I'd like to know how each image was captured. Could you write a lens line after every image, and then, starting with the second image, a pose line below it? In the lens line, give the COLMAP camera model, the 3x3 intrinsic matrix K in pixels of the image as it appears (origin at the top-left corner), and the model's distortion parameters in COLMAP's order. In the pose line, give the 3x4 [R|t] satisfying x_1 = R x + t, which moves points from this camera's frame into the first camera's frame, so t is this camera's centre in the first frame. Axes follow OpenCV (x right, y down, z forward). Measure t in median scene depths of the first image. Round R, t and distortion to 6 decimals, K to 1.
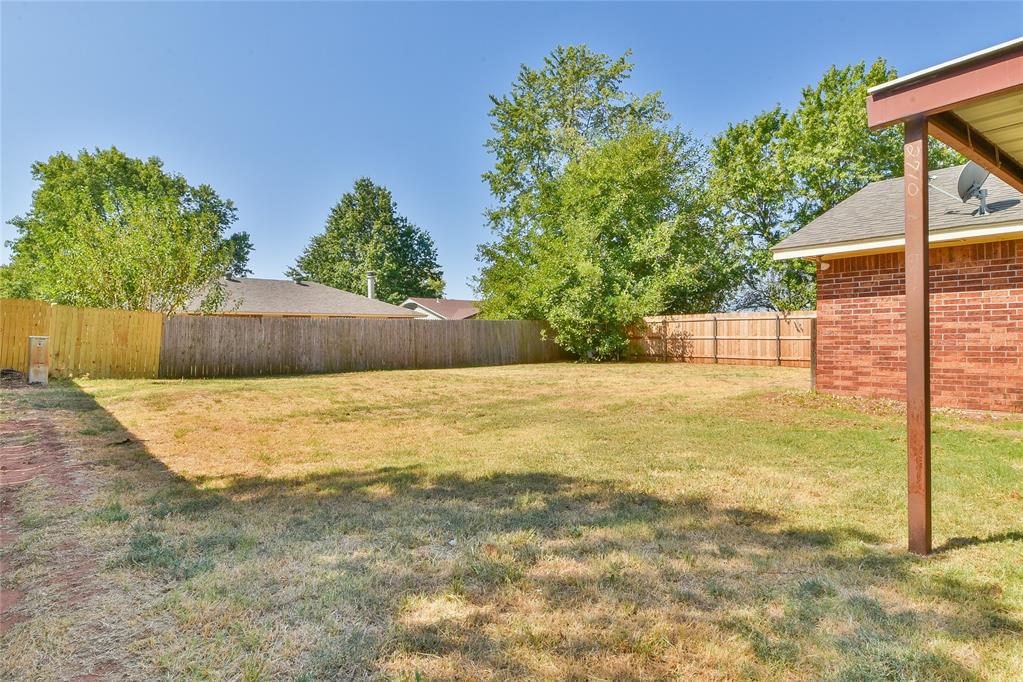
lens RADIAL K [[578.0, 0, 514.8], [0, 578.0, 331.9], [0, 0, 1]] dist [0.061215, -0.046657]
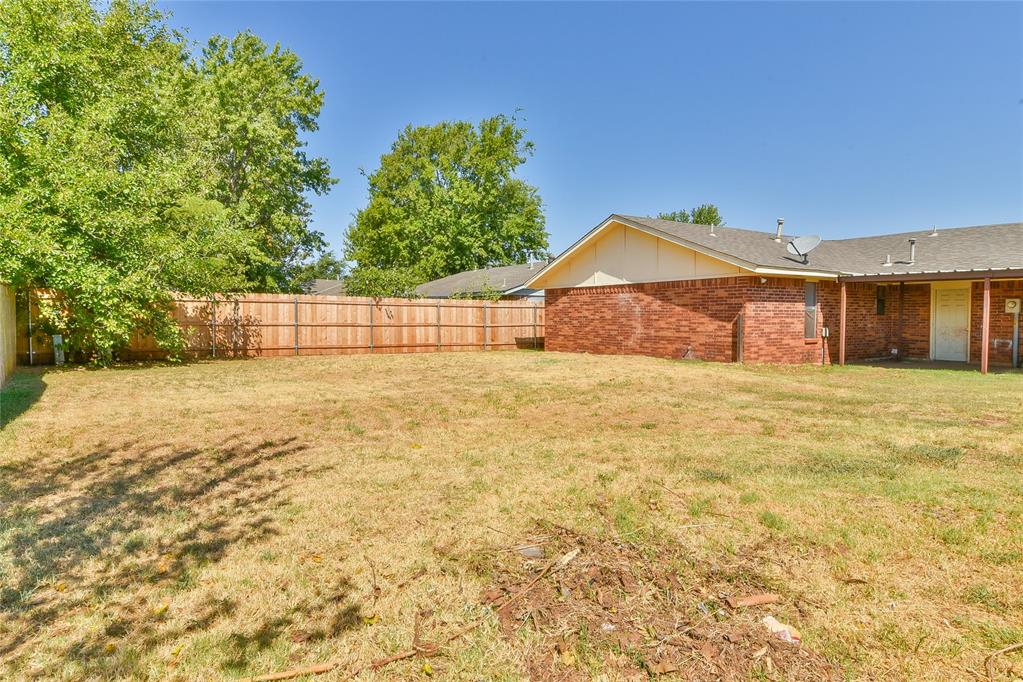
lens RADIAL K [[578.0, 0, 514.8], [0, 578.0, 331.9], [0, 0, 1]] dist [0.061215, -0.046657]
pose [[0.102389, -0.015045, 0.994631, -0.461332], [-0.015444, 0.999741, 0.016712, 0.003037], [-0.994625, -0.017072, 0.102130, 0.646057]]
